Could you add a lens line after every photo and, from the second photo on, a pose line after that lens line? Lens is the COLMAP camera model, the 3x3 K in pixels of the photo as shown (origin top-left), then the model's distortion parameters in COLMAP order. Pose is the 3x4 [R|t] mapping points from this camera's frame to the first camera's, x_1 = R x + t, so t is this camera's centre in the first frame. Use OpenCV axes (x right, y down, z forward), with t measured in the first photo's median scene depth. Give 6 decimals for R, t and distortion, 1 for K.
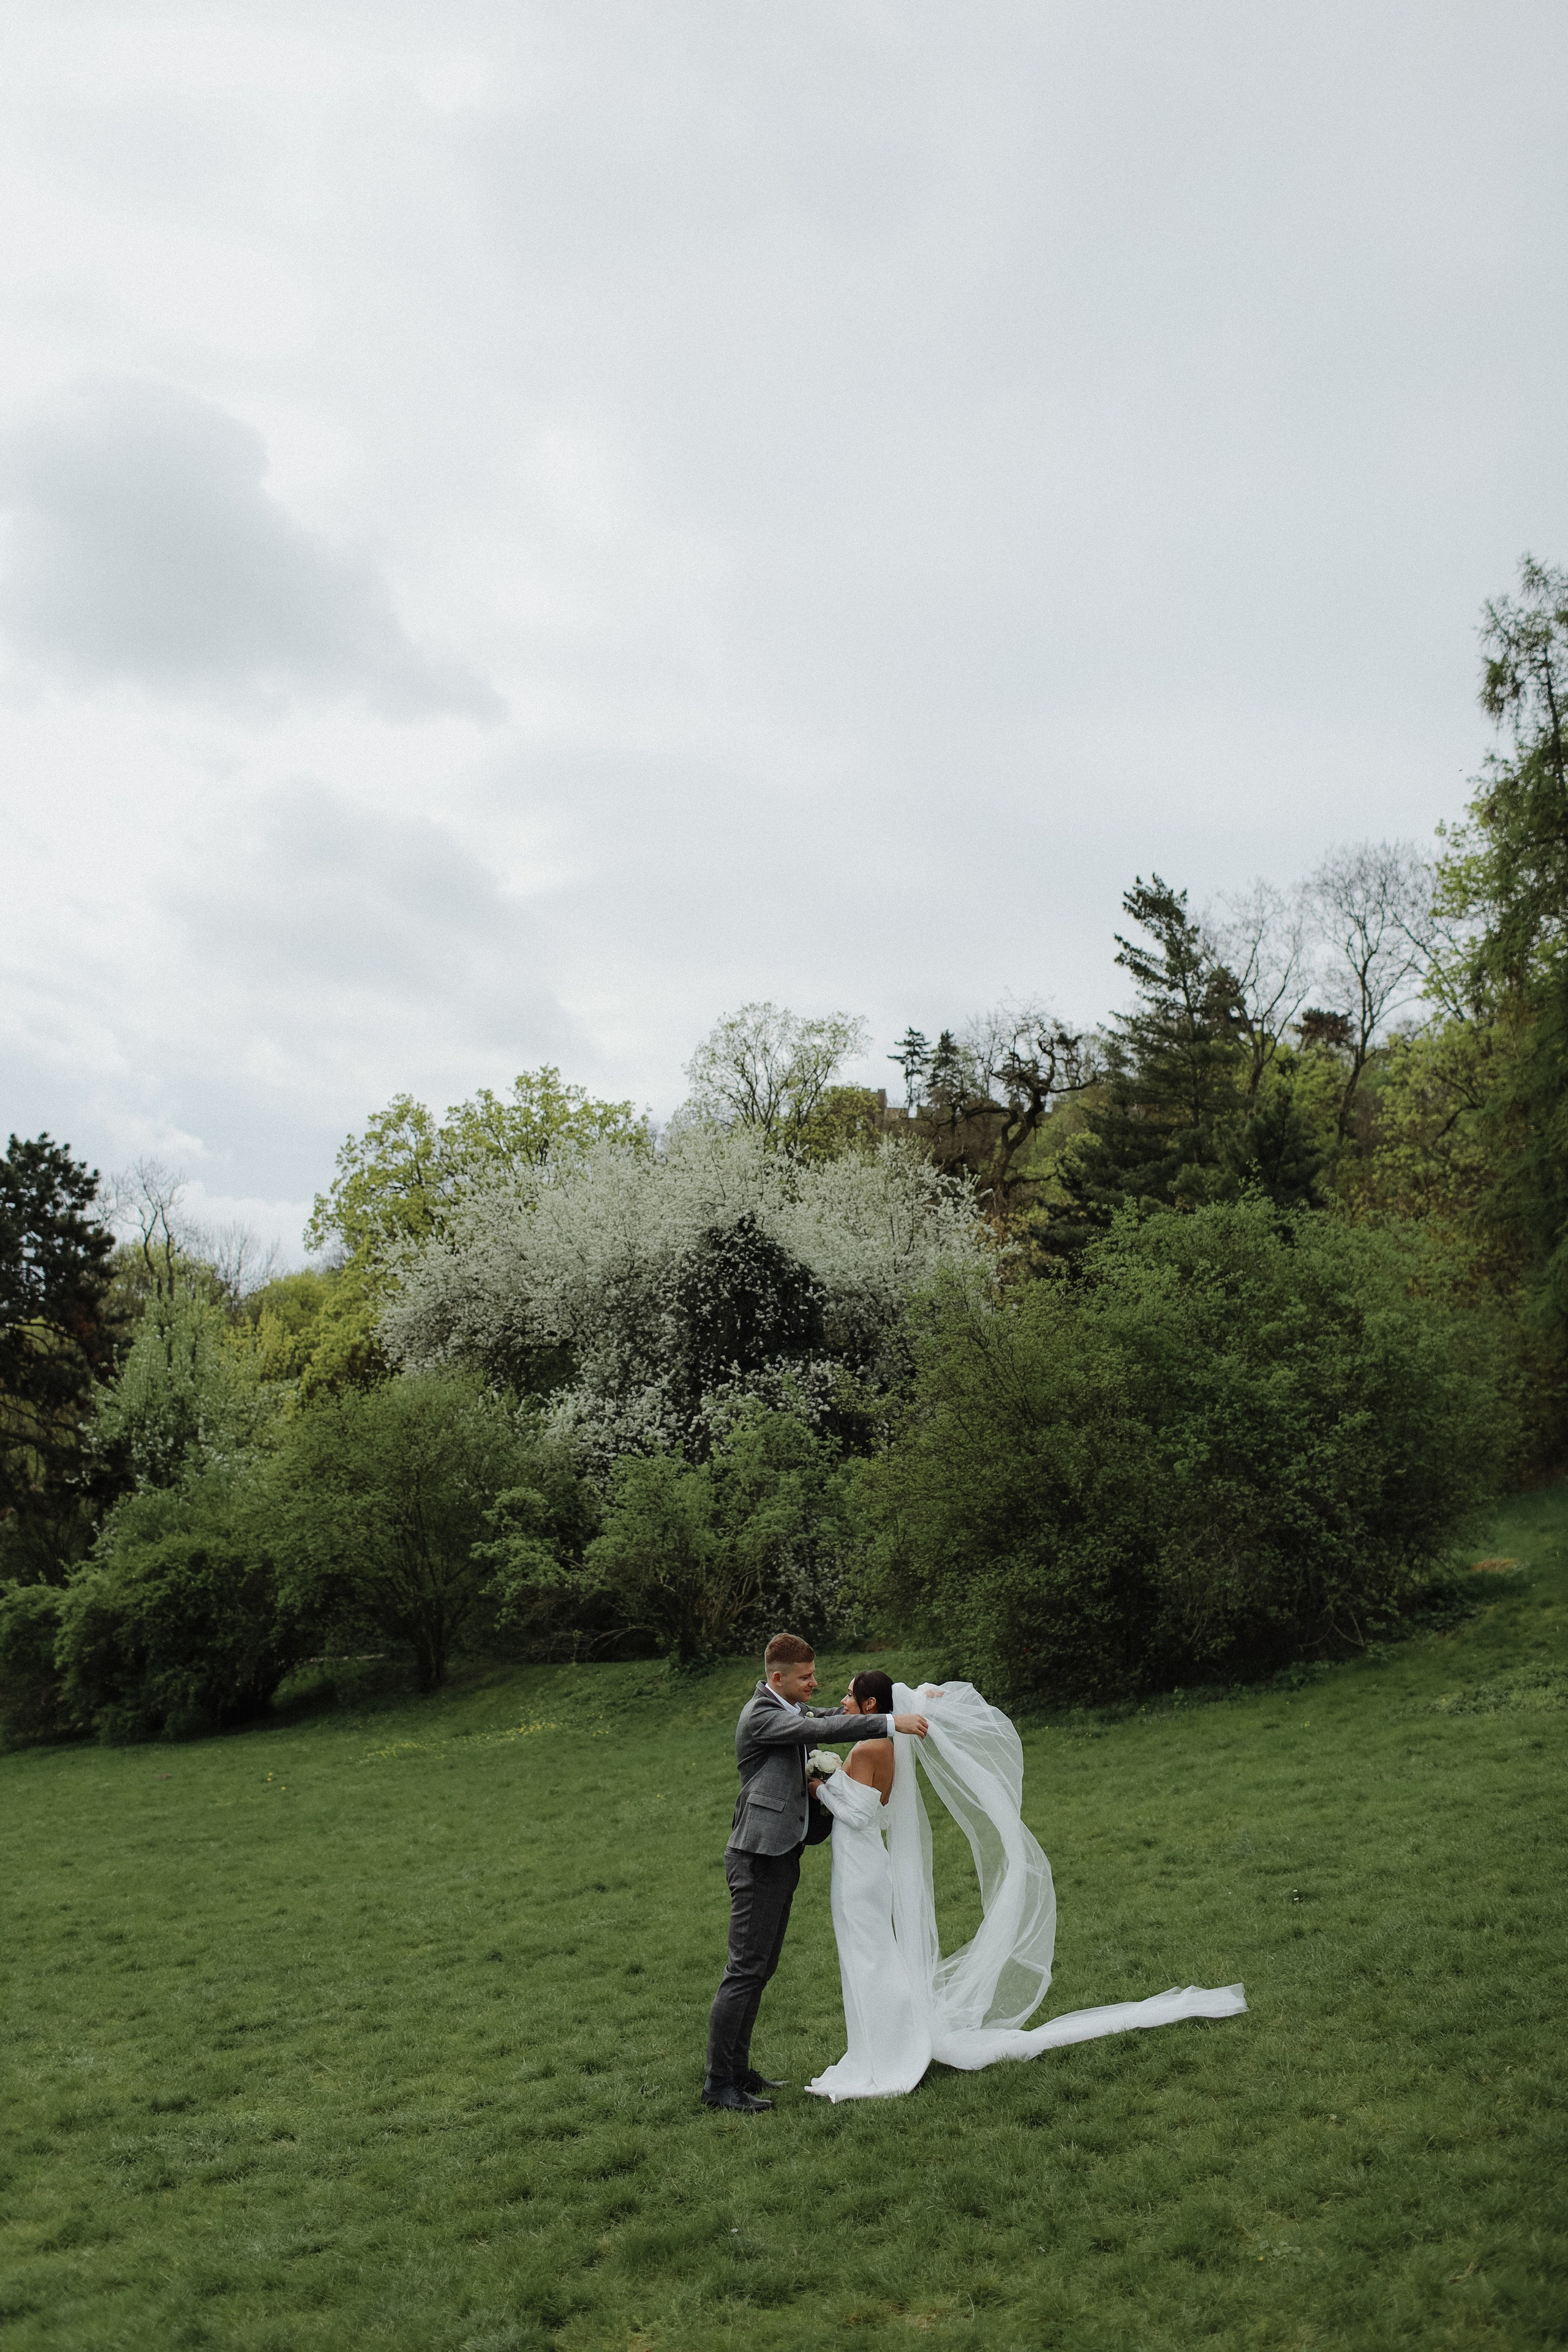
lens RADIAL K [[2272.2, 0, 785.2], [0, 2272.2, 1169.0], [0, 0, 1]] dist [-0.107295, 0.132746]
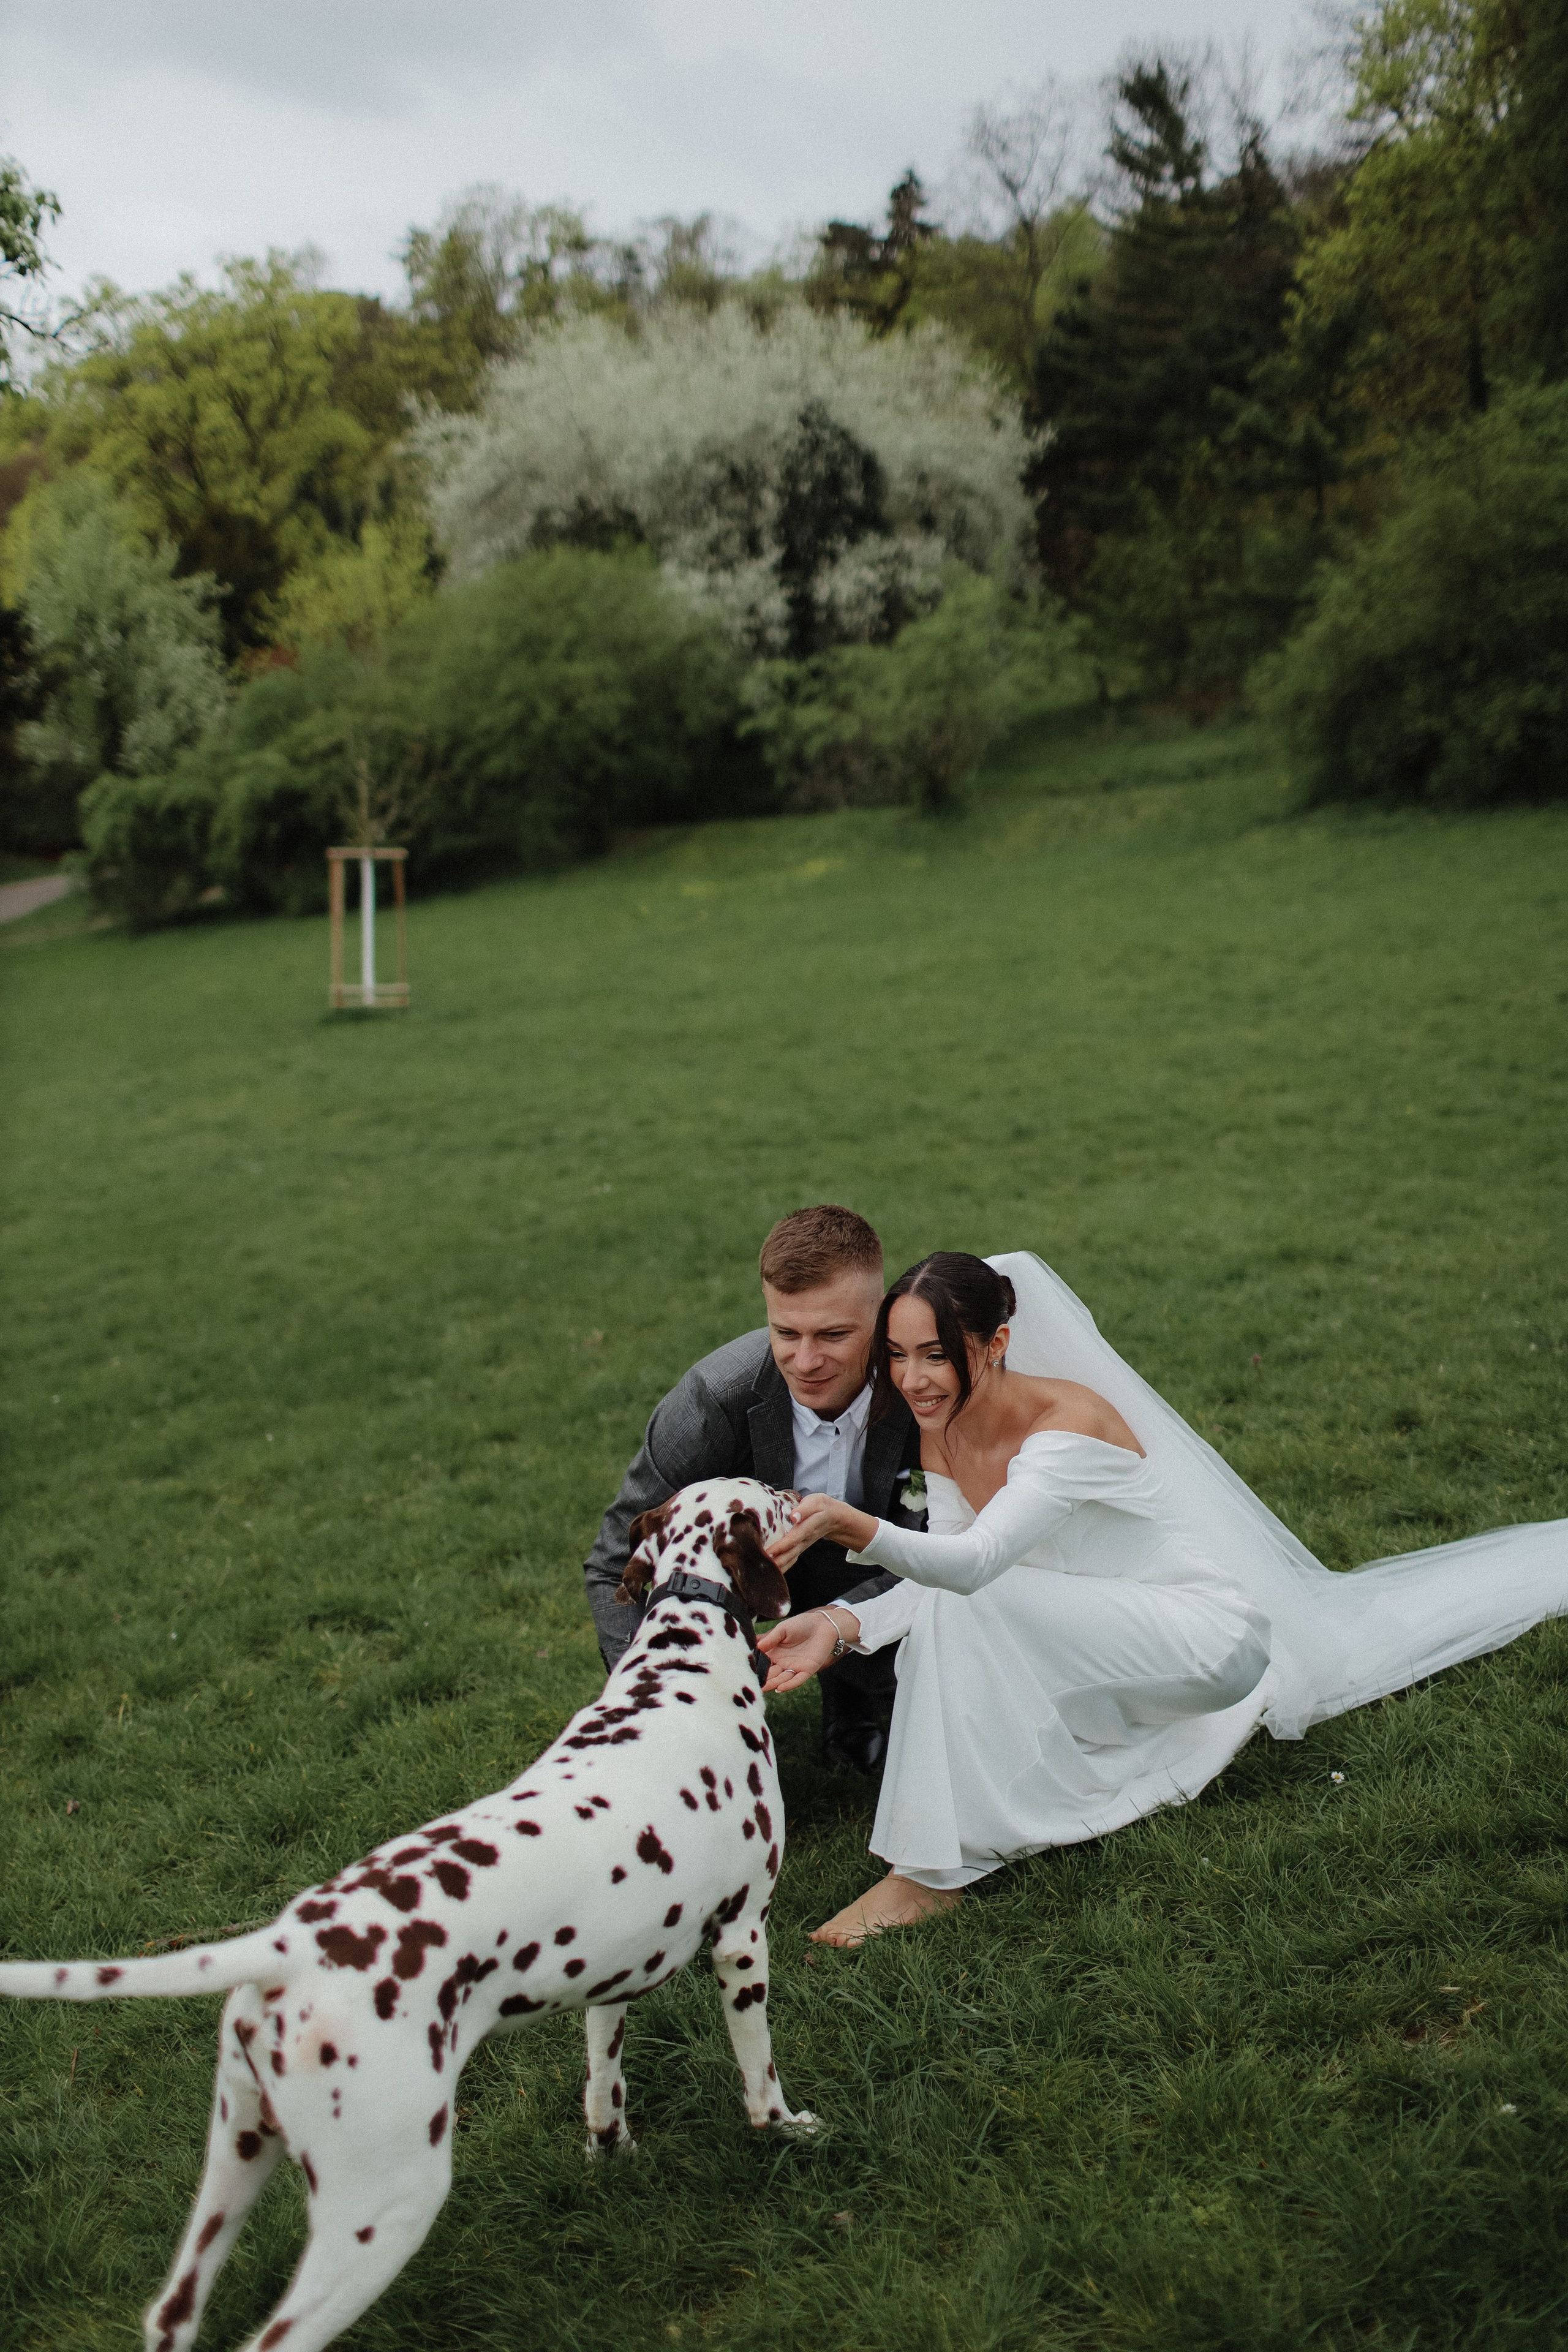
lens RADIAL K [[2310.9, 0, 780.9], [0, 2310.9, 1179.8], [0, 0, 1]] dist [-0.102789, 0.142279]
pose [[0.957601, -0.073523, 0.278559, -0.353024], [-0.020594, 0.946945, 0.320734, 0.025146], [-0.287362, -0.312872, 0.905281, -0.044726]]
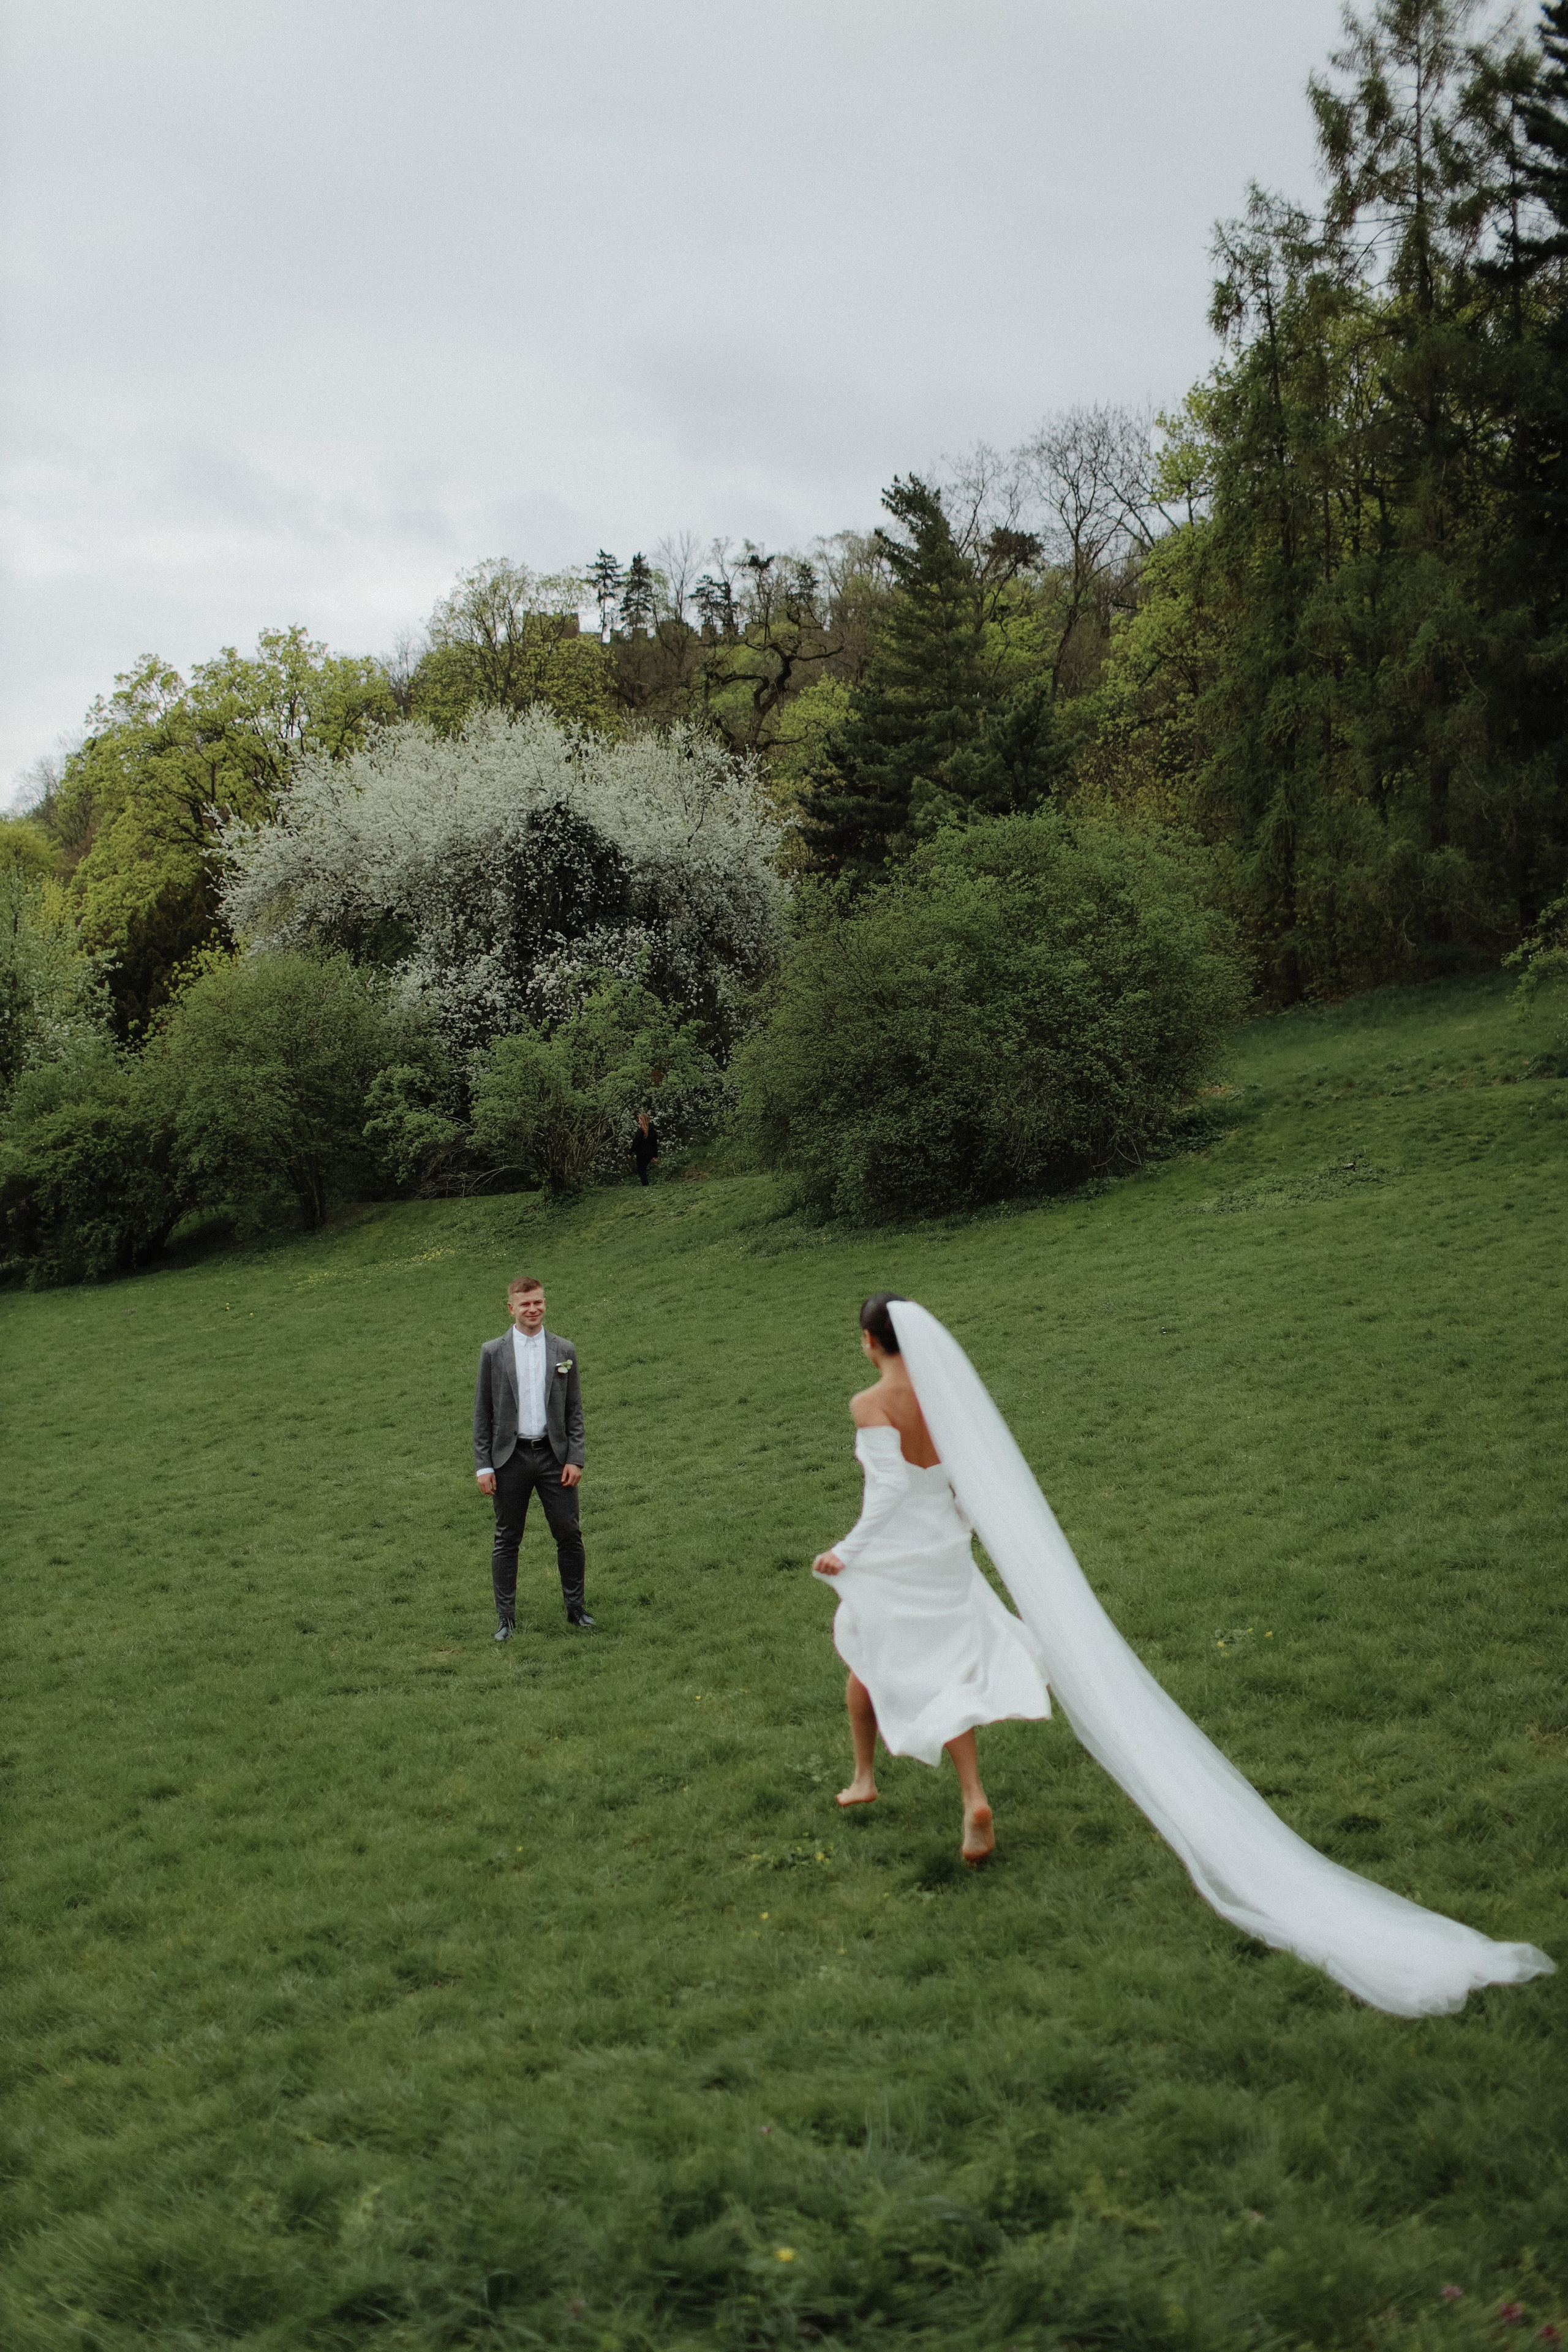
lens RADIAL K [[2310.9, 0, 780.9], [0, 2310.9, 1179.8], [0, 0, 1]] dist [-0.102789, 0.142279]
pose [[0.989302, -0.043926, 0.139114, -0.076364], [0.012792, 0.976039, 0.217218, -0.041546], [-0.145323, -0.213114, 0.966159, -0.153416]]
